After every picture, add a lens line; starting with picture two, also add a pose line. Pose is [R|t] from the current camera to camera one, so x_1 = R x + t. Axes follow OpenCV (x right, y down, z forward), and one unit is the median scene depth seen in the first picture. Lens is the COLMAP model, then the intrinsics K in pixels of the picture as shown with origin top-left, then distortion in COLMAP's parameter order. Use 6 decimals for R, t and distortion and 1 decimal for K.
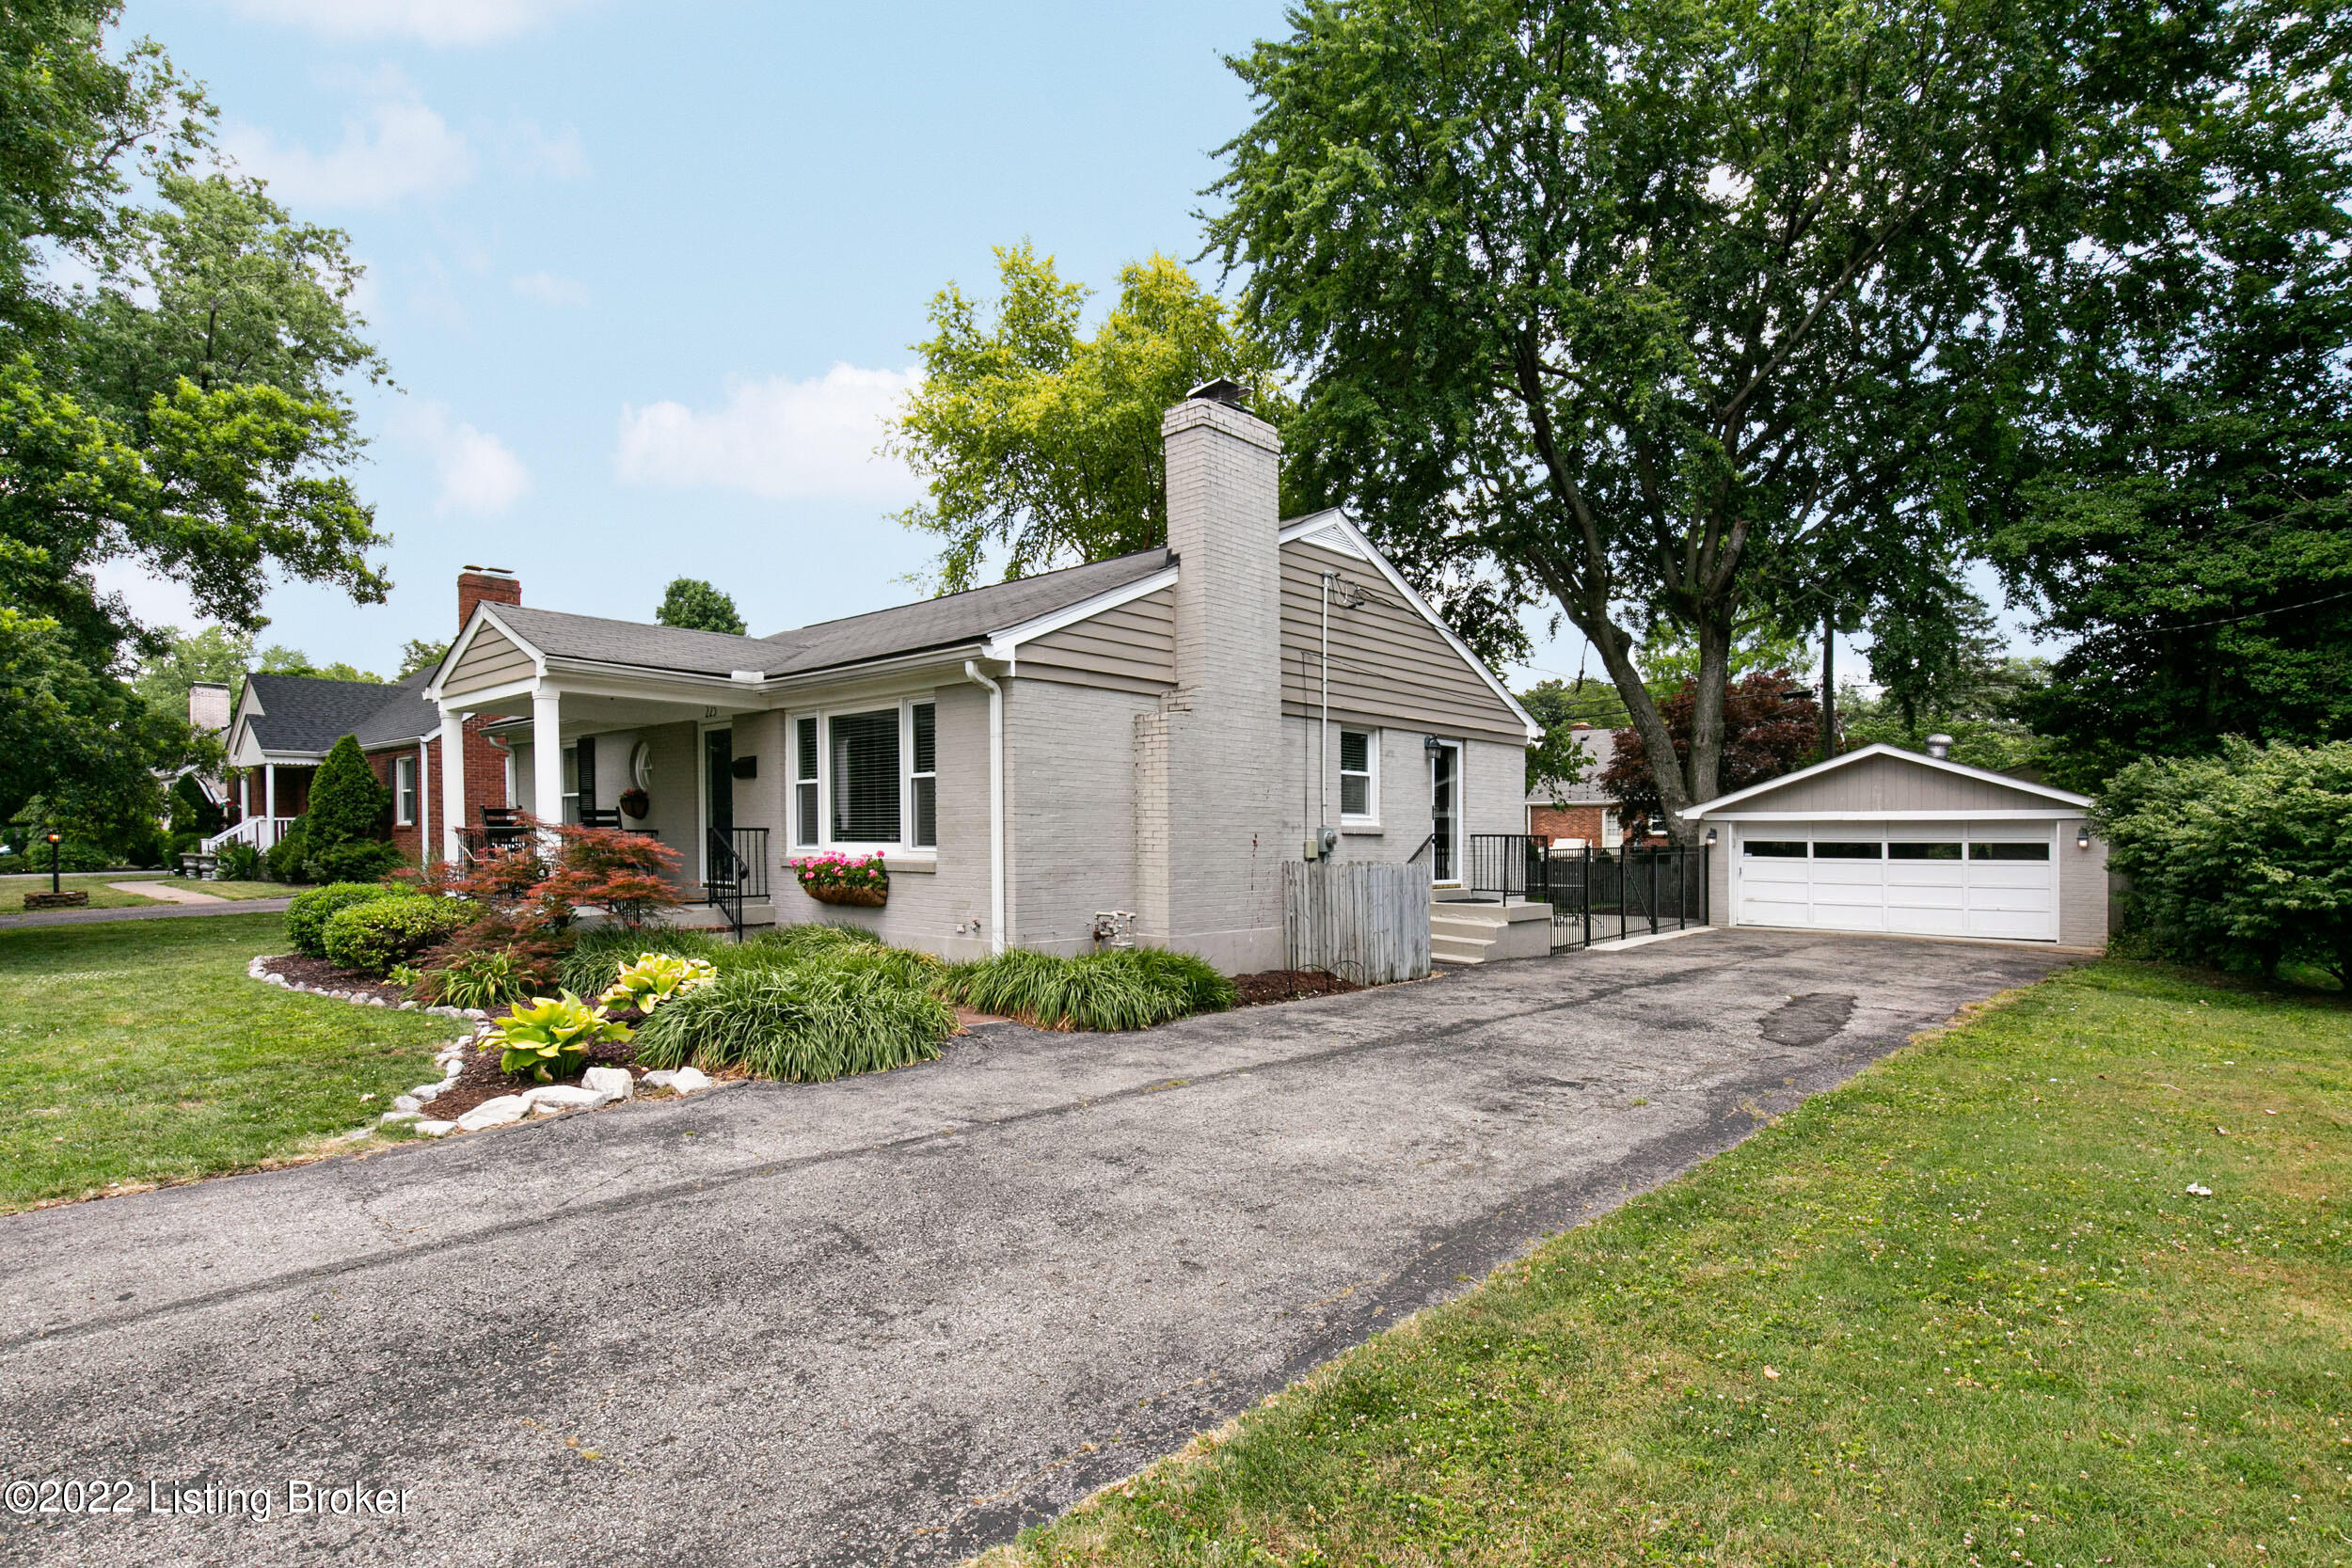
lens RADIAL K [[1225.8, 0, 1097.7], [0, 1225.8, 847.2], [0, 0, 1]] dist [0.010699, -0.000262]
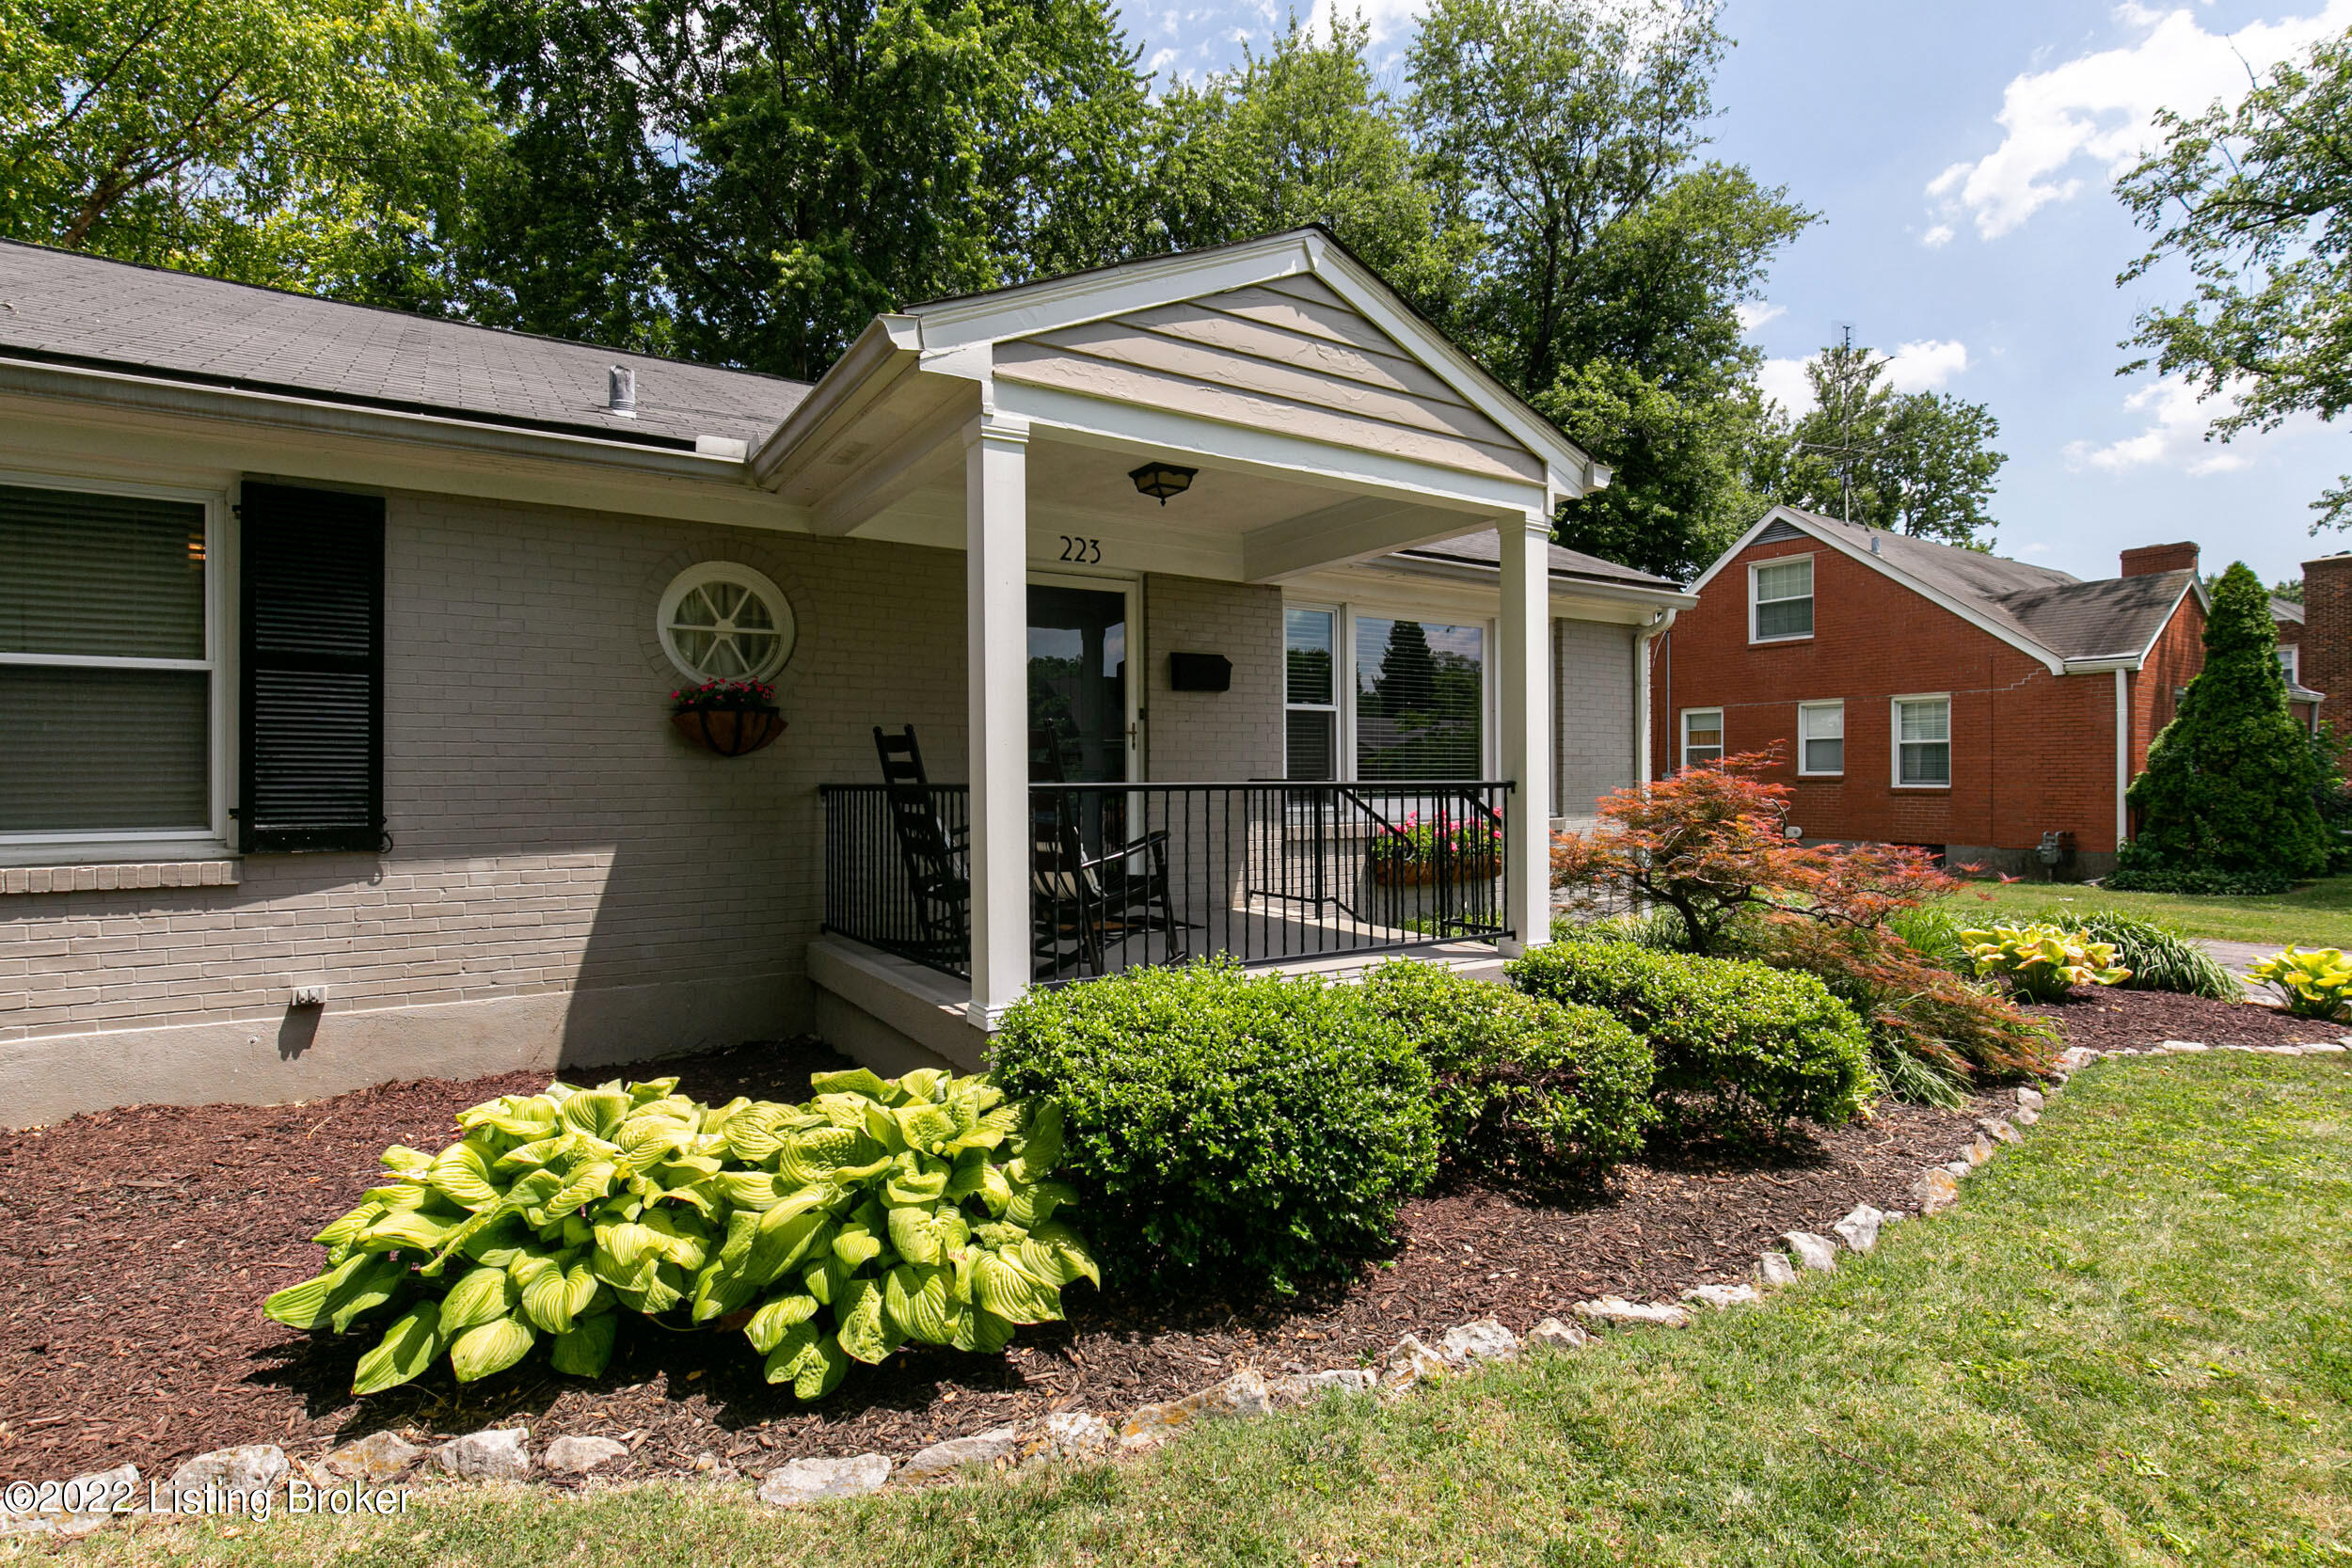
lens RADIAL K [[1211.8, 0, 1187.4], [0, 1211.8, 768.2], [0, 0, 1]] dist [0.001509, 0.000462]
pose [[0.166341, 0.000016, 0.986068, -0.828229], [0.008545, 0.999962, -0.001457, -0.019573], [-0.986031, 0.008669, 0.166334, 0.897924]]
